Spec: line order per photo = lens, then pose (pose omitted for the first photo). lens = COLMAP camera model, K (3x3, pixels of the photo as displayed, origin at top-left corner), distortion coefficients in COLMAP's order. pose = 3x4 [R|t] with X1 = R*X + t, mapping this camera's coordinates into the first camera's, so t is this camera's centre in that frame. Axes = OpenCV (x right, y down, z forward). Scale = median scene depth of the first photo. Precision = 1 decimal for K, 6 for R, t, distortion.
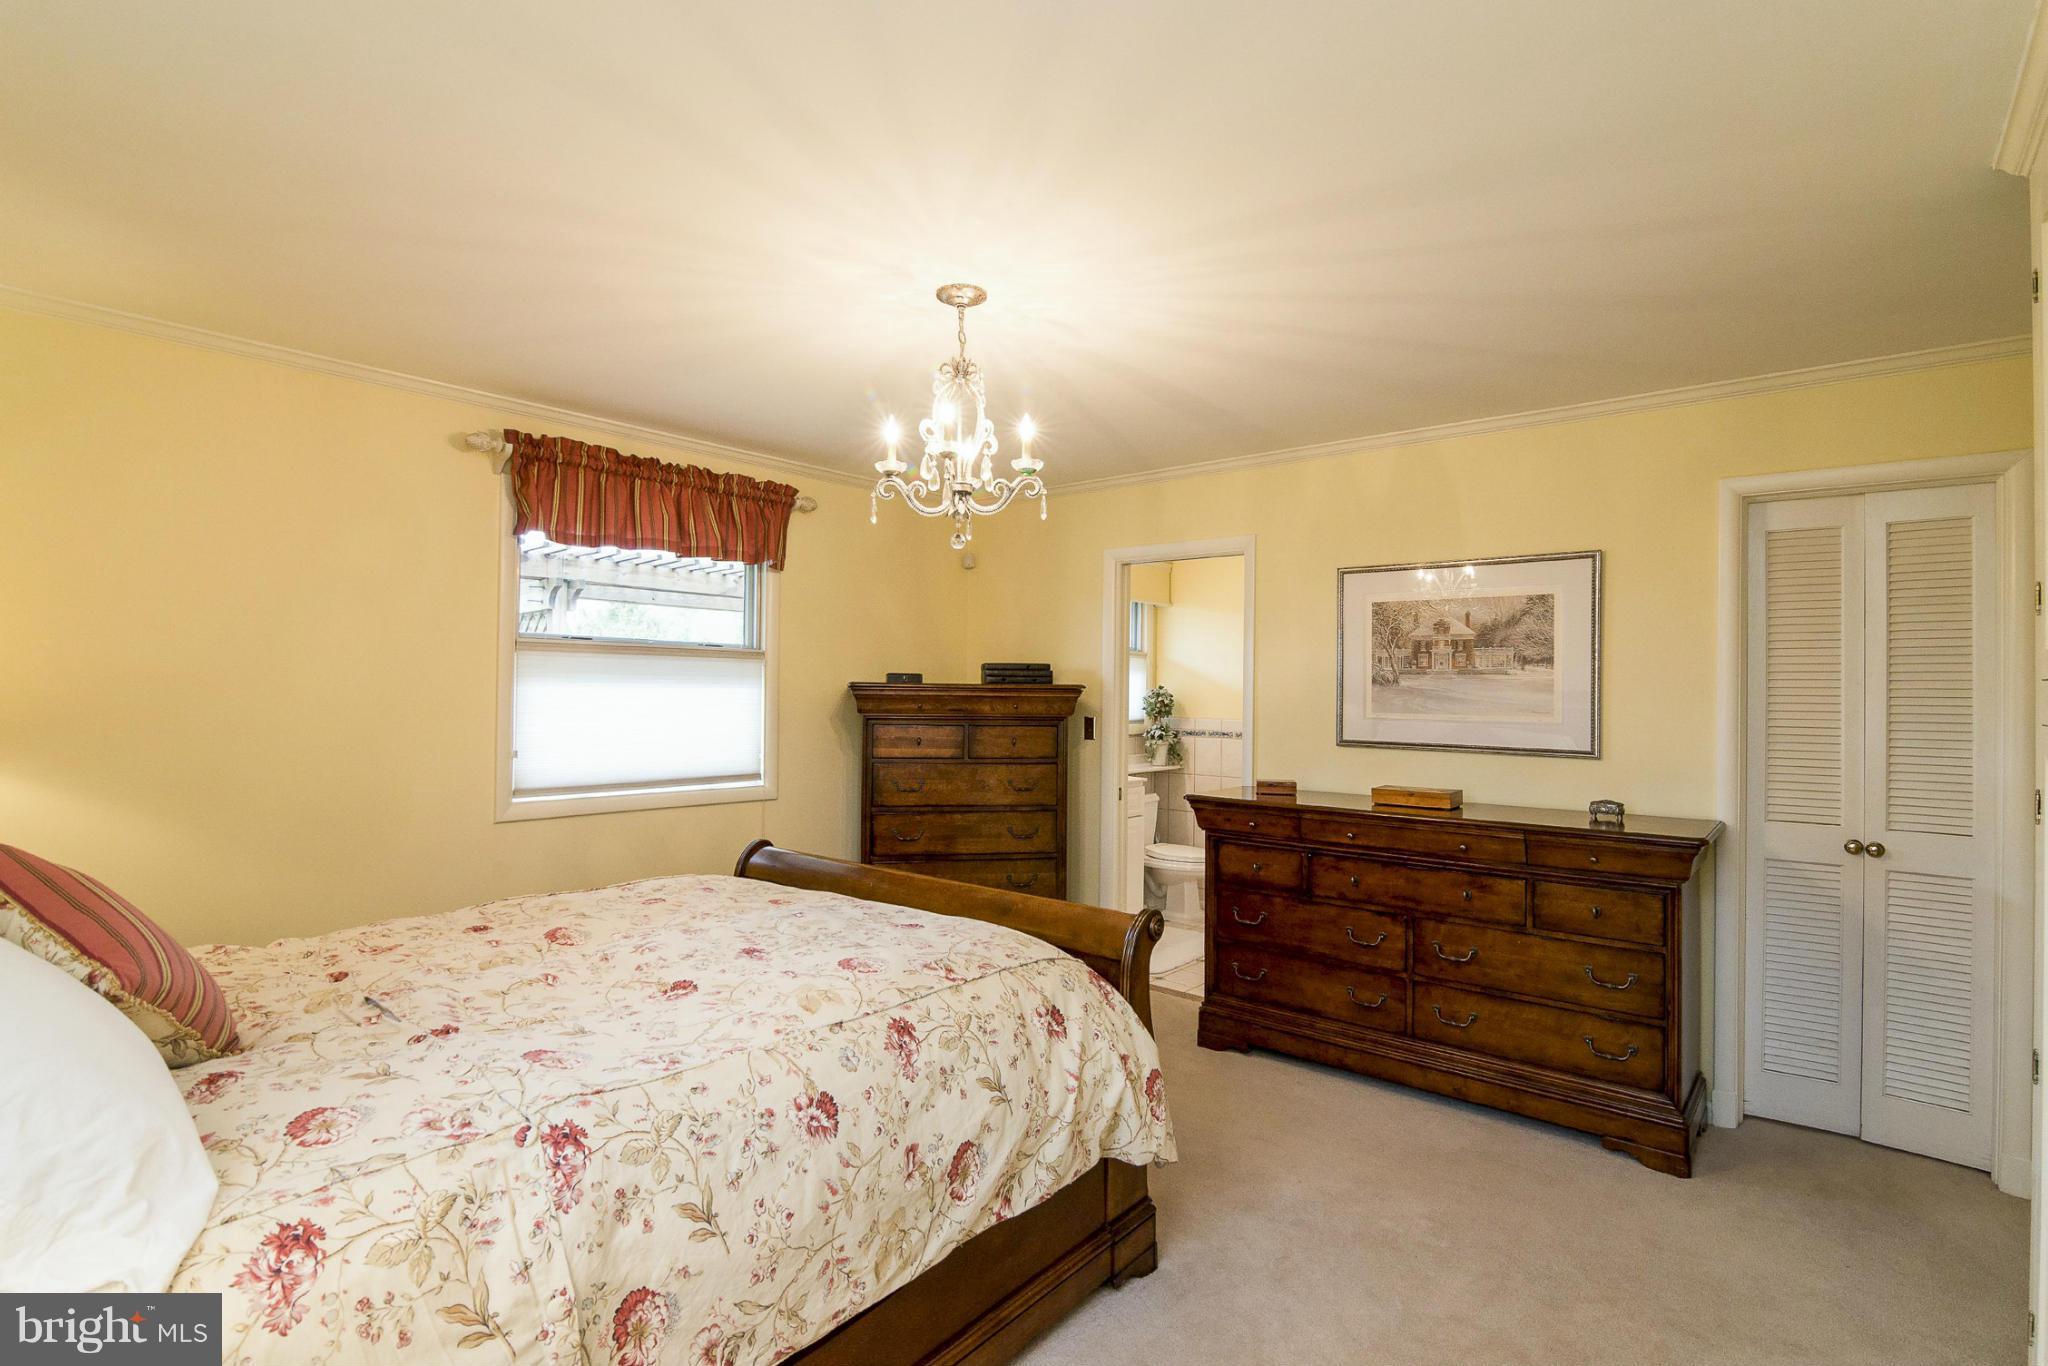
lens RADIAL K [[980.9, 0, 1027.5], [0, 980.9, 688.4], [0, 0, 1]] dist [-0.014037, -0.000428]
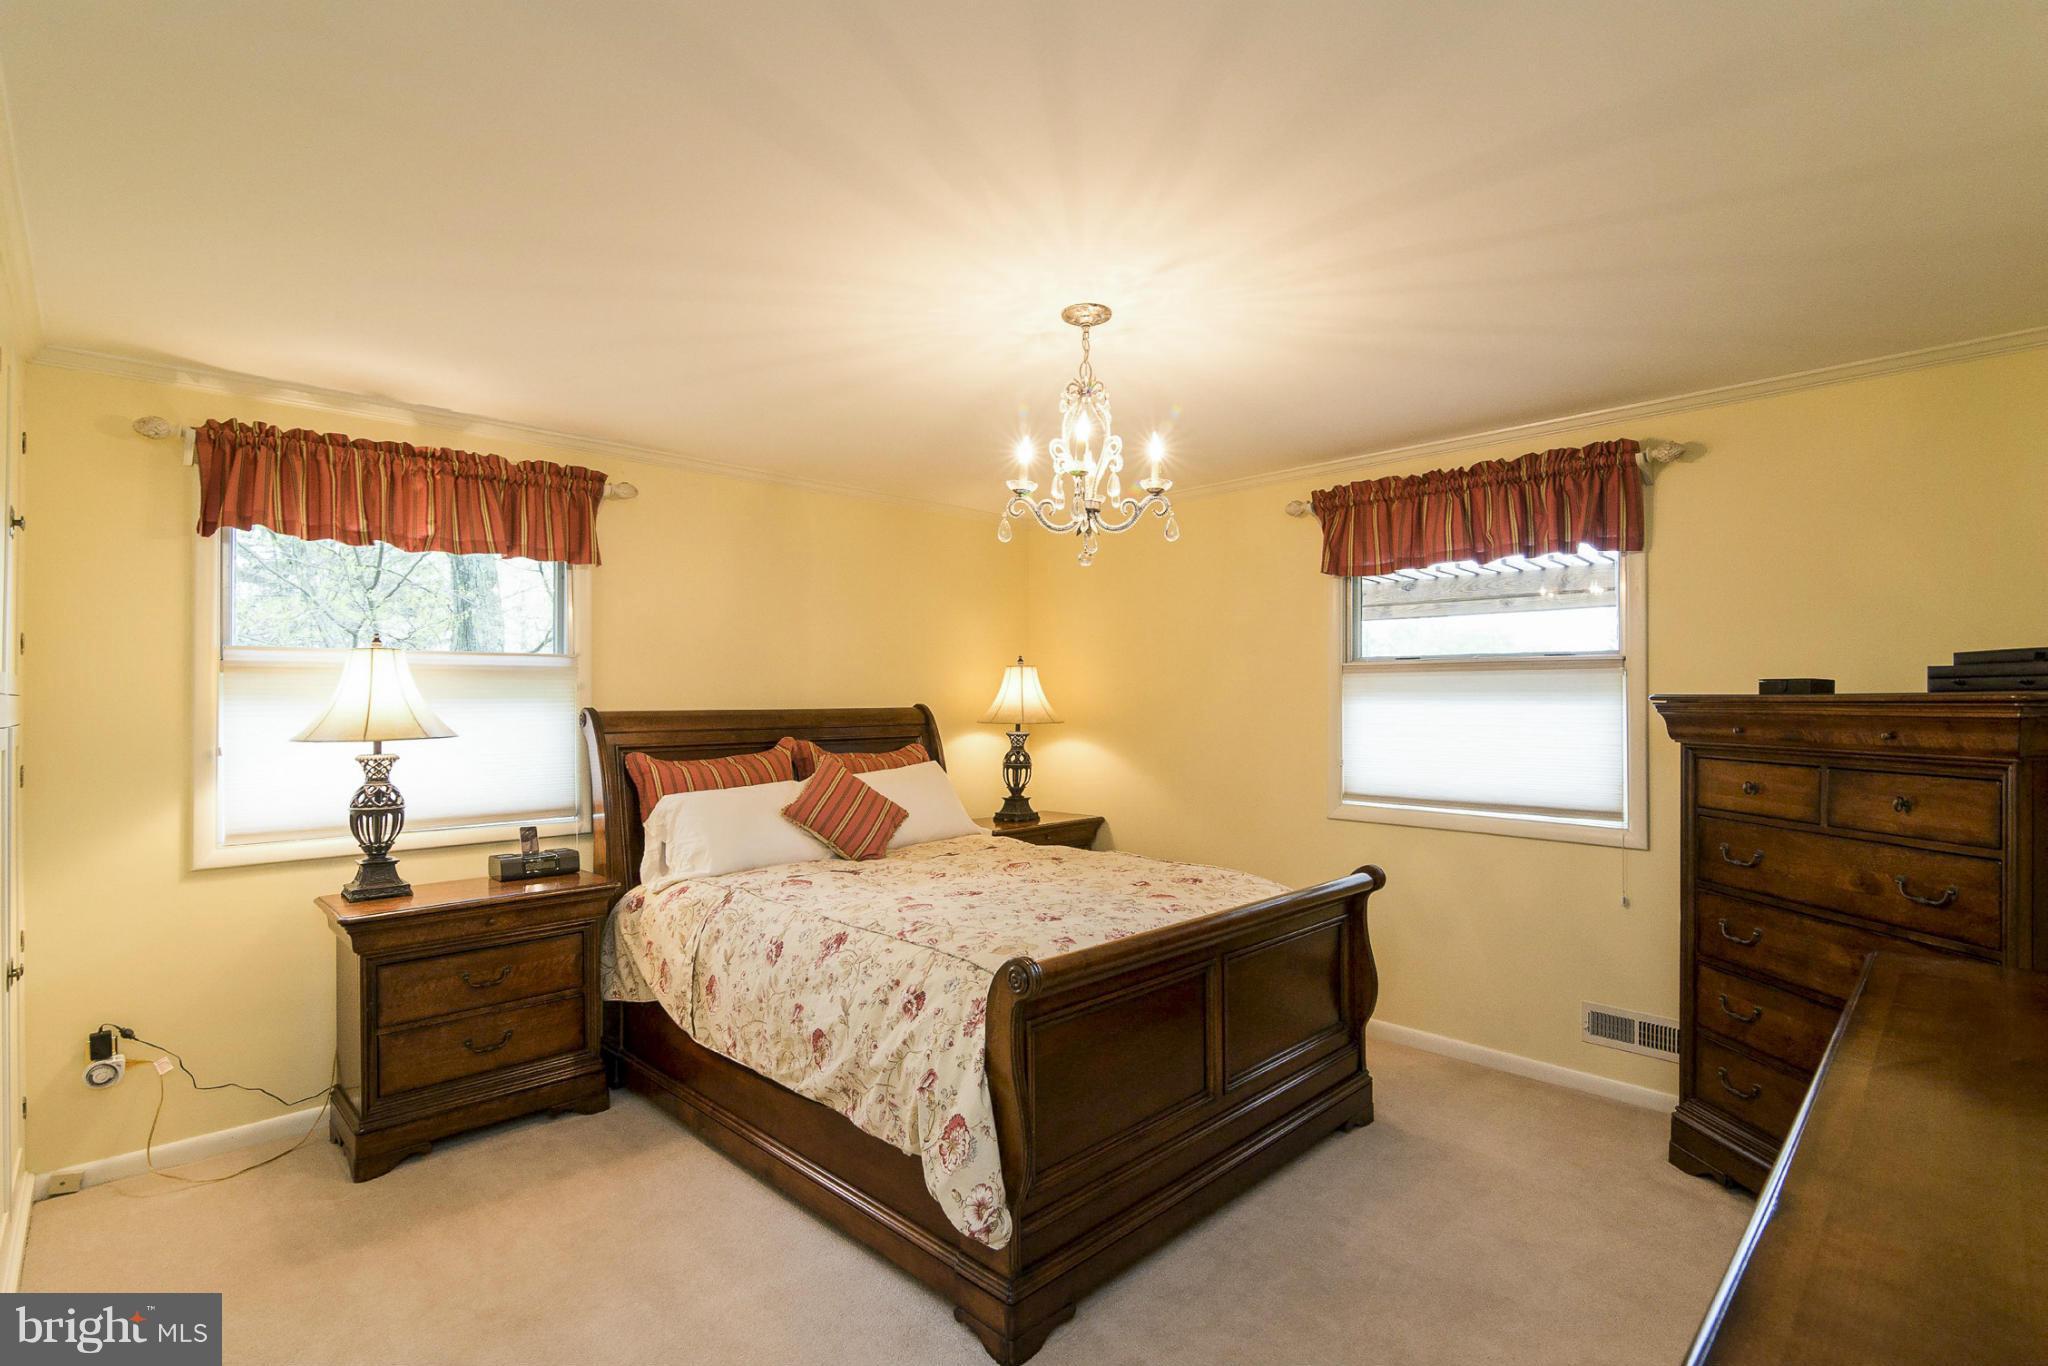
lens RADIAL K [[980.9, 0, 1029.7], [0, 980.9, 690.7], [0, 0, 1]] dist [-0.014037, -0.000428]
pose [[-0.104141, -0.019445, -0.994372, 0.694417], [0.002272, 0.999802, -0.019789, 0.004284], [0.994560, -0.004320, -0.104077, 0.768246]]
